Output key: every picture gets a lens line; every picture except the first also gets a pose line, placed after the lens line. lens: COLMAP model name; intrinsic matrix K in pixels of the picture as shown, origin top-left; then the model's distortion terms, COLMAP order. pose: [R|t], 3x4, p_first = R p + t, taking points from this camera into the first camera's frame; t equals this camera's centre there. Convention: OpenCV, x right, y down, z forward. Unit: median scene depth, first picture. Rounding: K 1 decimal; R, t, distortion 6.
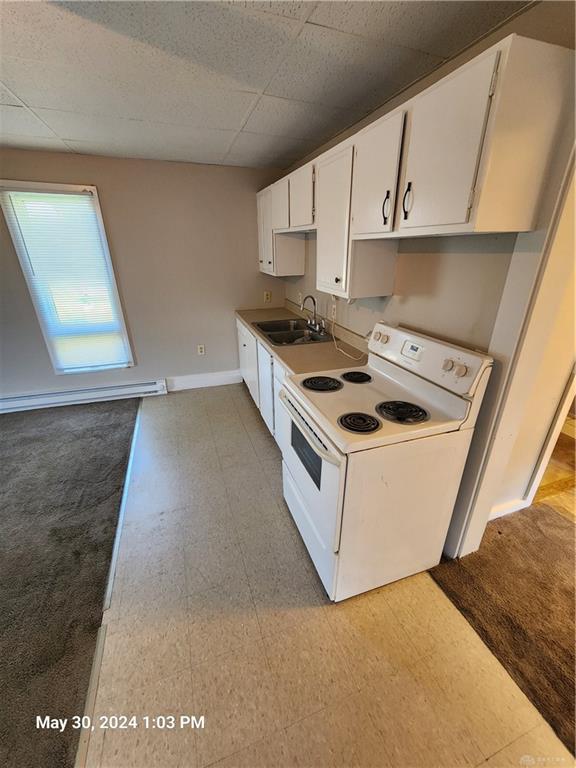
lens RADIAL K [[314.8, 0, 289.7], [0, 314.8, 384.0], [0, 0, 1]] dist [-0.000086, -0.000244]
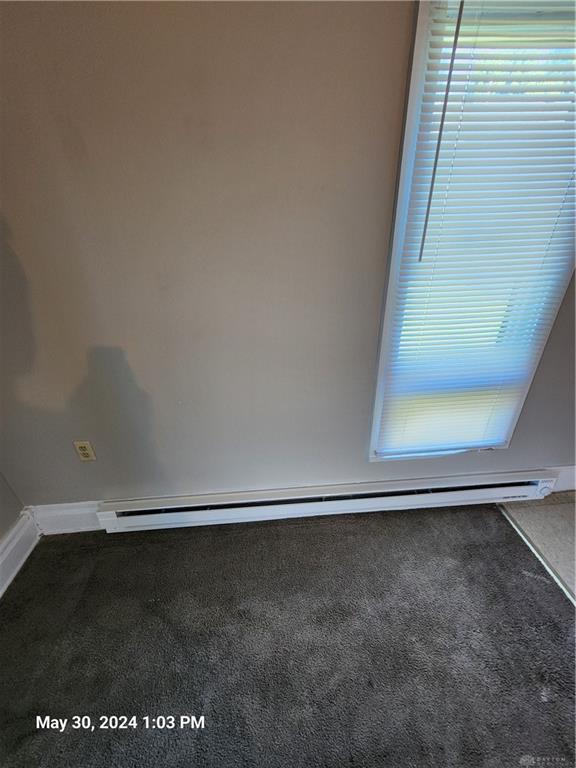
lens RADIAL K [[314.8, 0, 287.1], [0, 314.8, 384.5], [0, 0, 1]] dist [-0.000086, -0.000244]
pose [[0.966881, 0.108019, -0.231241, -0.896175], [-0.079985, 0.988624, 0.127377, -0.235682], [0.242370, -0.104663, 0.964522, 0.588652]]
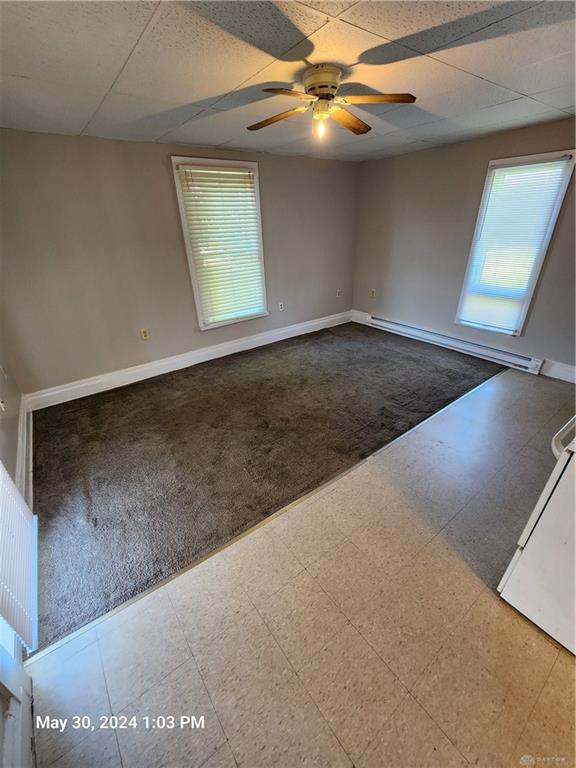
lens RADIAL K [[314.8, 0, 287.8], [0, 314.8, 387.6], [0, 0, 1]] dist [-0.000086, -0.000244]
pose [[0.299863, 0.438350, -0.847309, 0.269642], [-0.348440, 0.877142, 0.330471, 0.016698], [0.888072, 0.196140, 0.415761, -0.066283]]
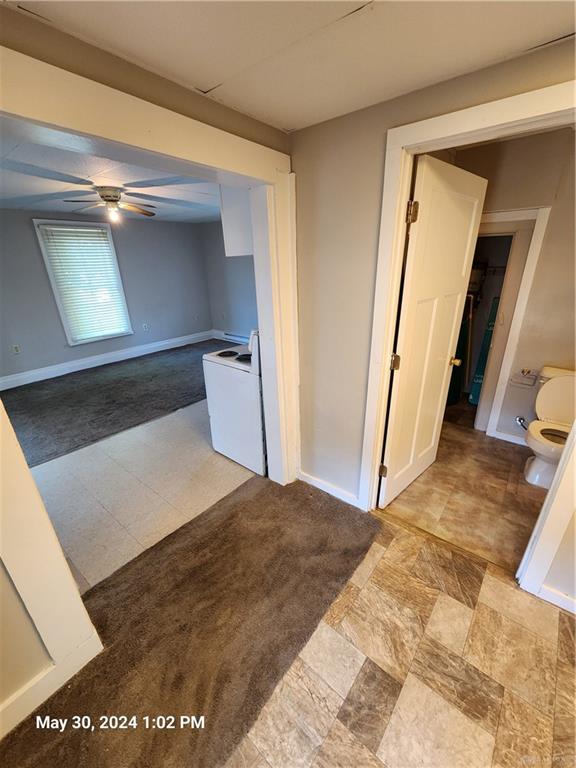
lens RADIAL K [[314.8, 0, 290.4], [0, 314.8, 386.0], [0, 0, 1]] dist [-0.000086, -0.000244]
pose [[0.524927, 0.304113, -0.794963, 0.969669], [-0.314648, 0.937162, 0.150745, -0.051284], [0.790853, 0.171004, 0.587630, 0.100818]]
